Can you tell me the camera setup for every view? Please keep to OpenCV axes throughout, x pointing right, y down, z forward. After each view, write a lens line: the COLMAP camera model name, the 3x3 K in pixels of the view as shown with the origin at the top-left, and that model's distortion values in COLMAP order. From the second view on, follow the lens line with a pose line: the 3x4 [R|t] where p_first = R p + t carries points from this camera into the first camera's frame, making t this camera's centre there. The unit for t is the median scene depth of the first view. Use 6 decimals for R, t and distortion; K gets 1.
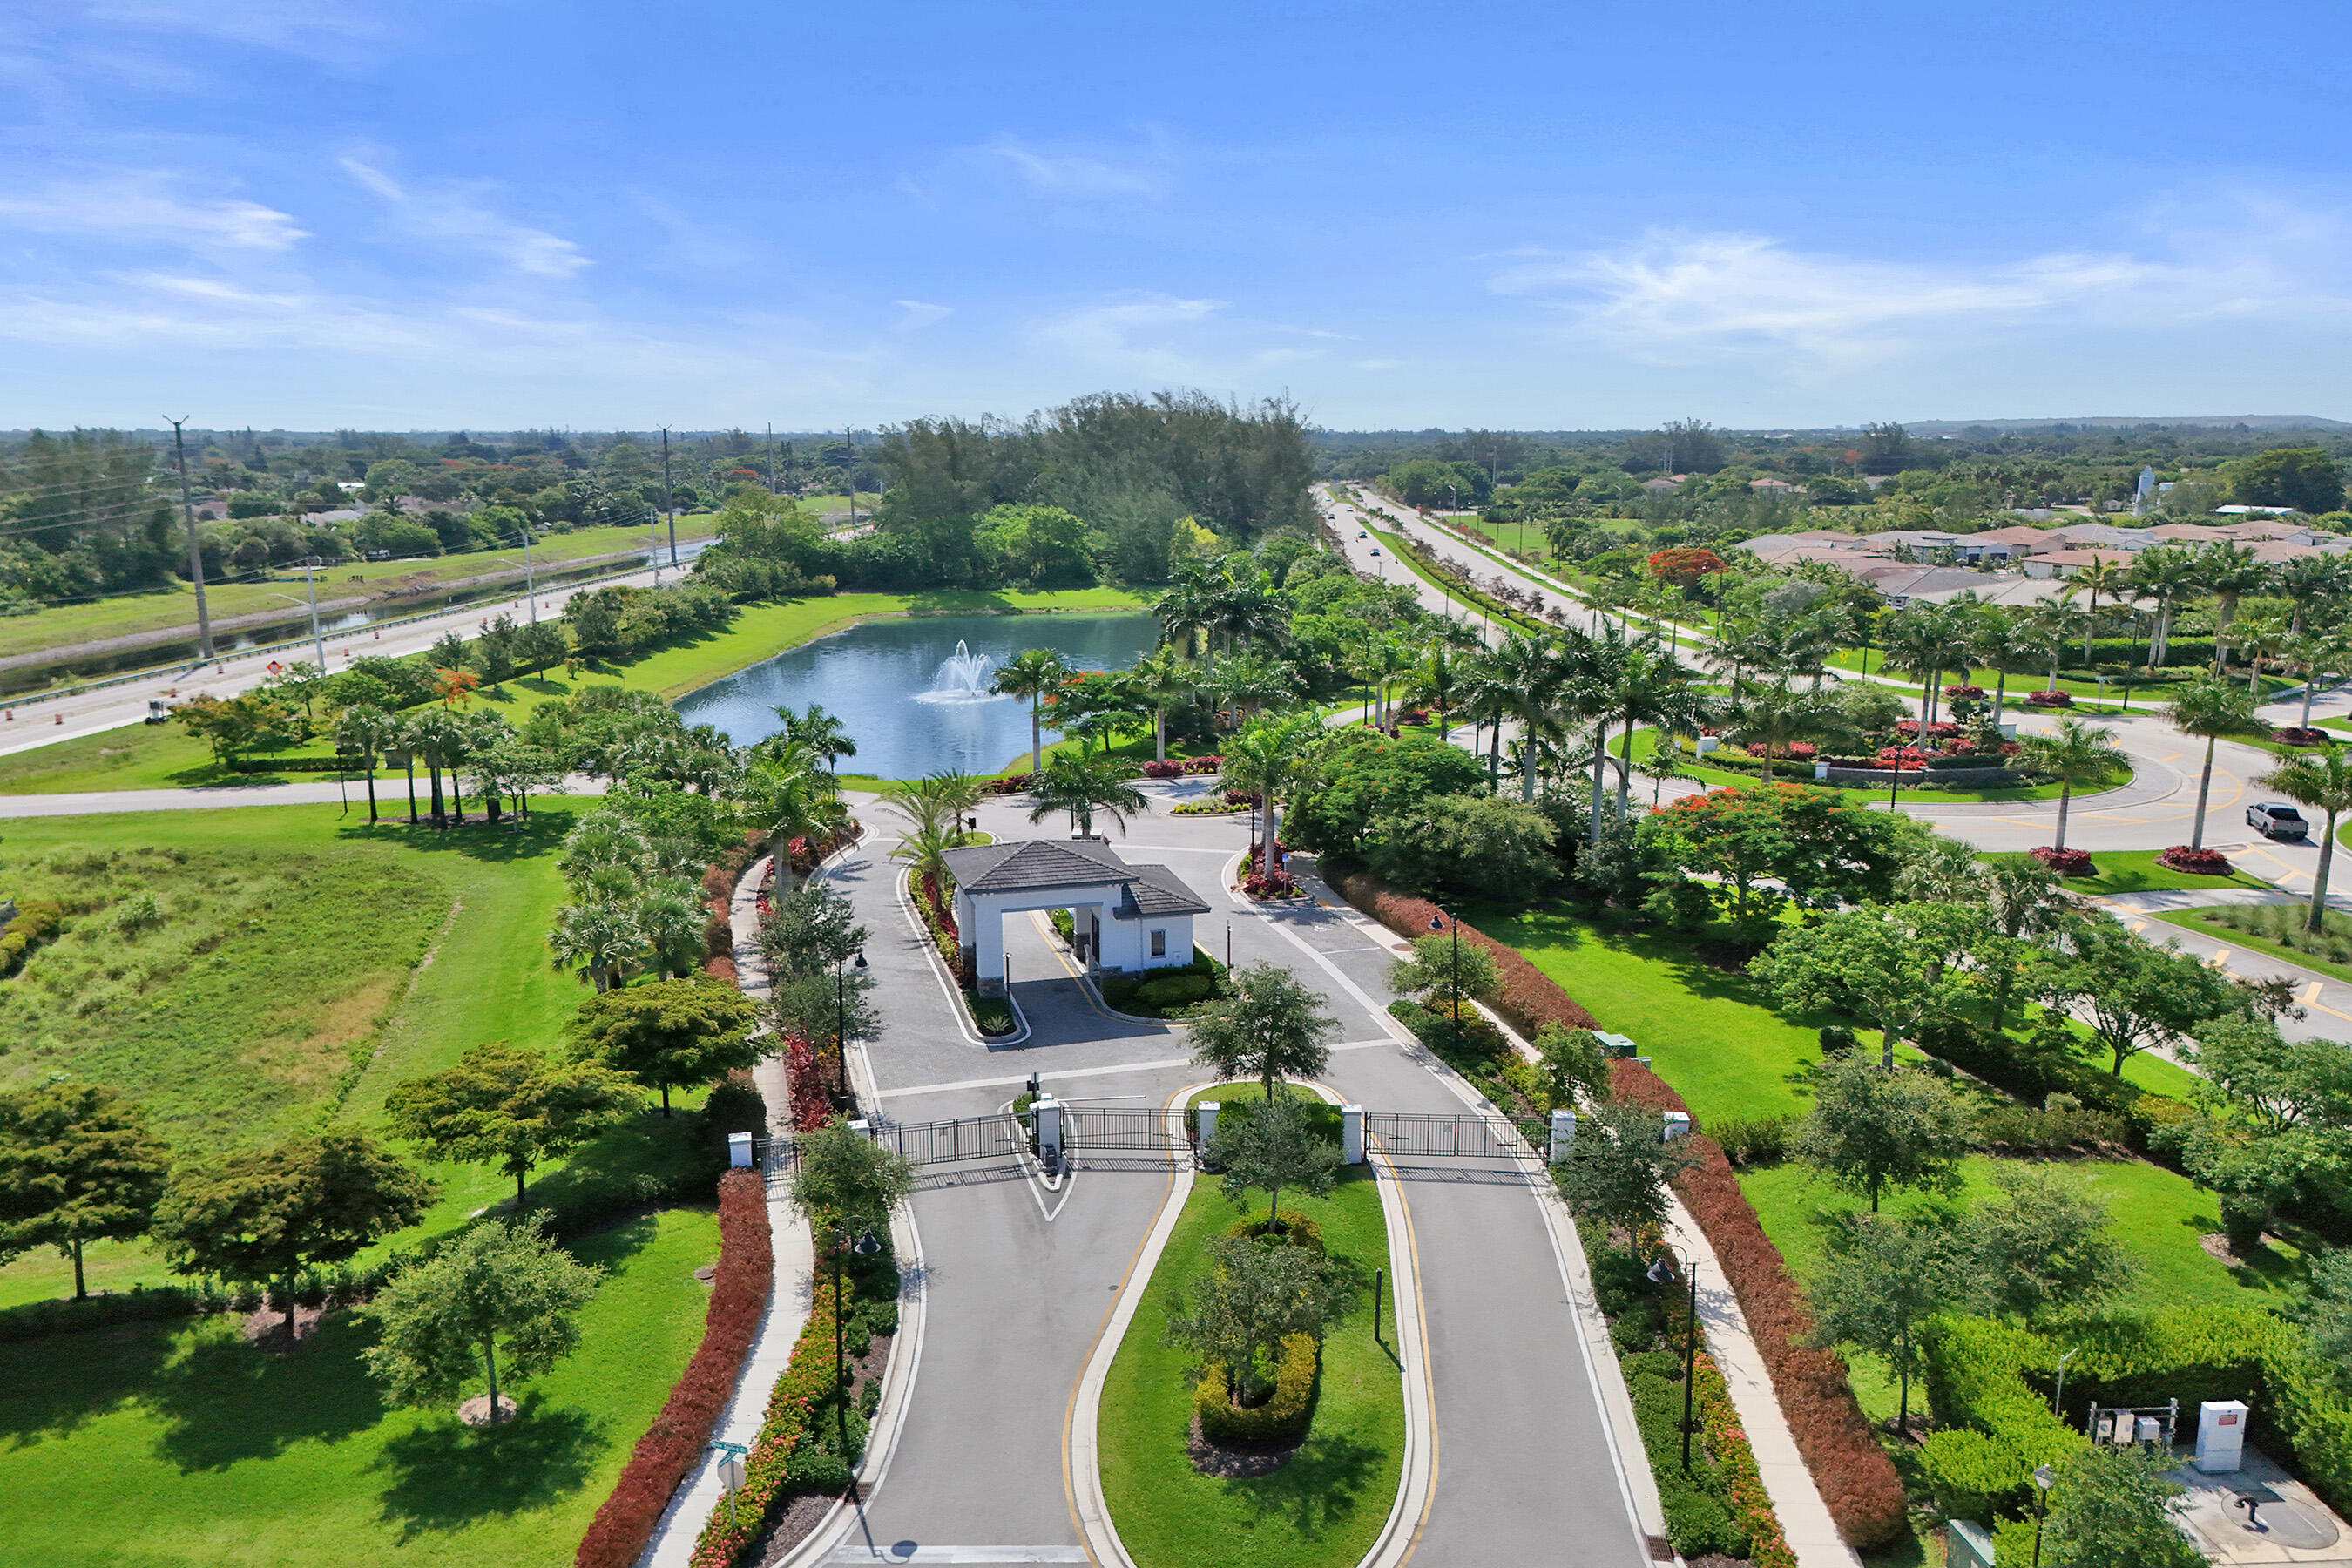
lens RADIAL K [[1650.3, 0, 1176.0], [0, 1650.3, 784.0], [0, 0, 1]] dist [0.089184, -0.088484]
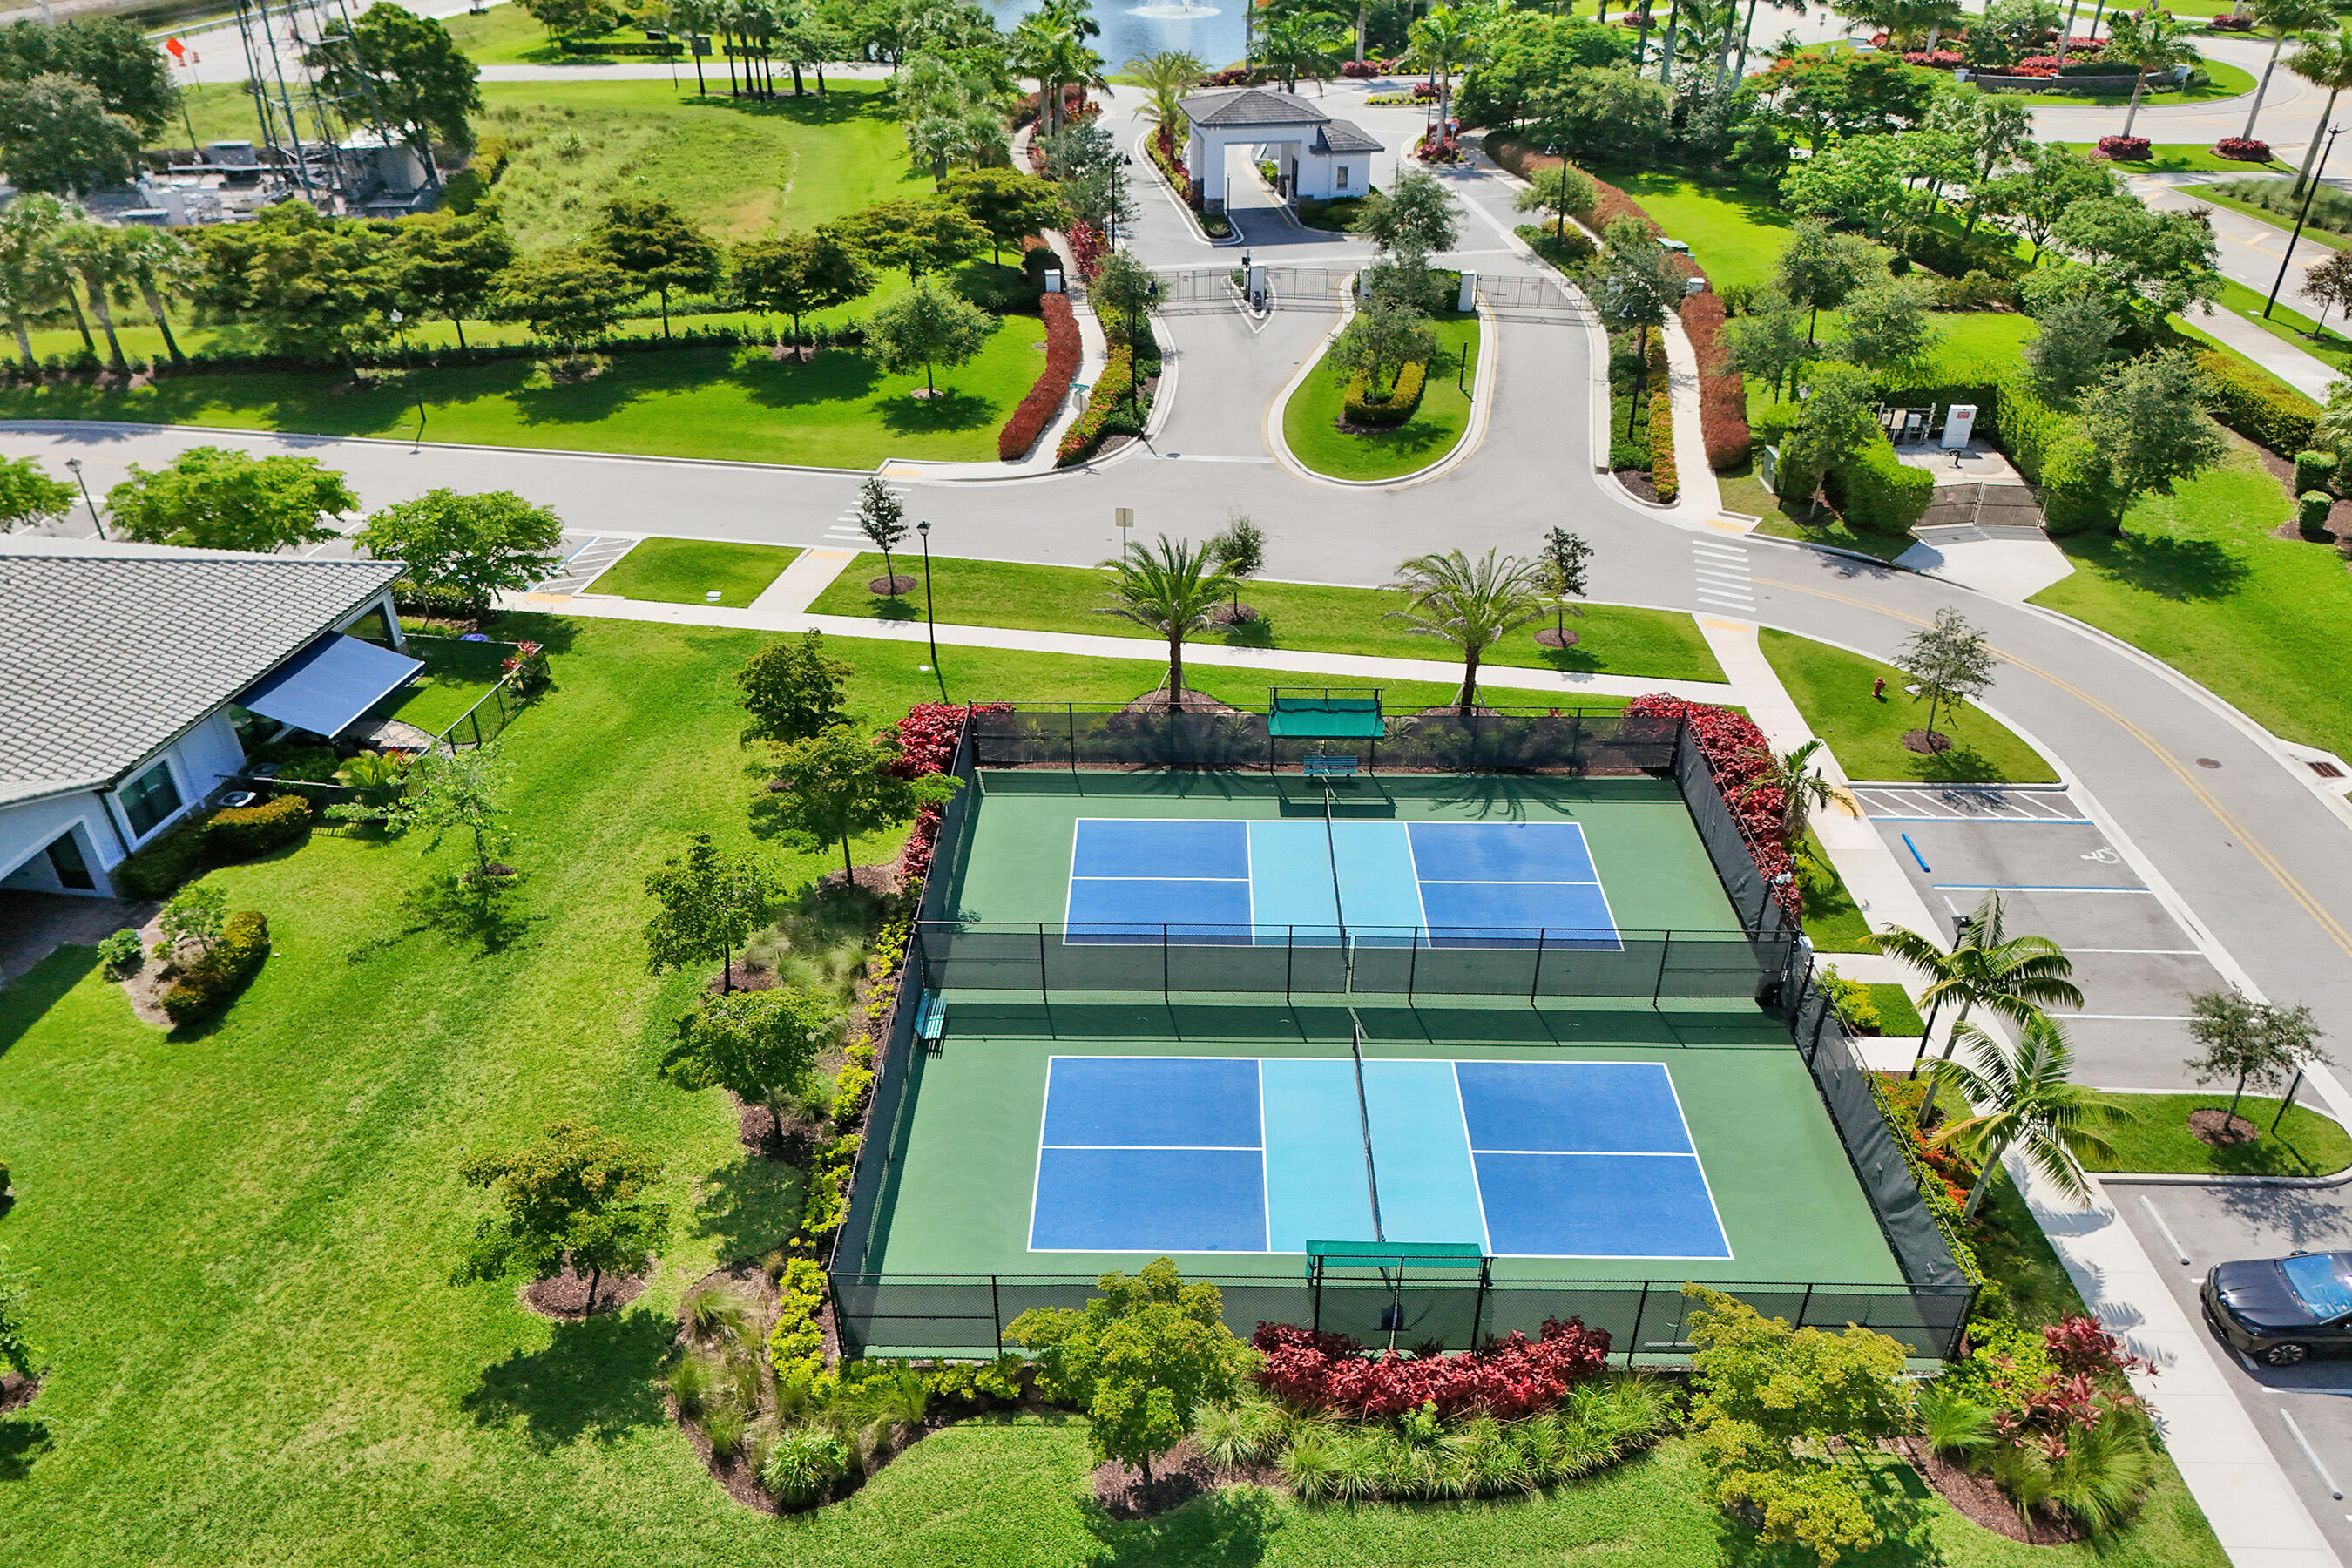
lens RADIAL K [[1622.6, 0, 1176.0], [0, 1622.6, 784.0], [0, 0, 1]] dist [0.044871, -0.028138]
pose [[0.992717, 0.069384, -0.098478, 0.019192], [-0.029411, 0.932329, 0.360413, 0.084277], [0.116821, -0.354892, 0.927580, -0.391134]]
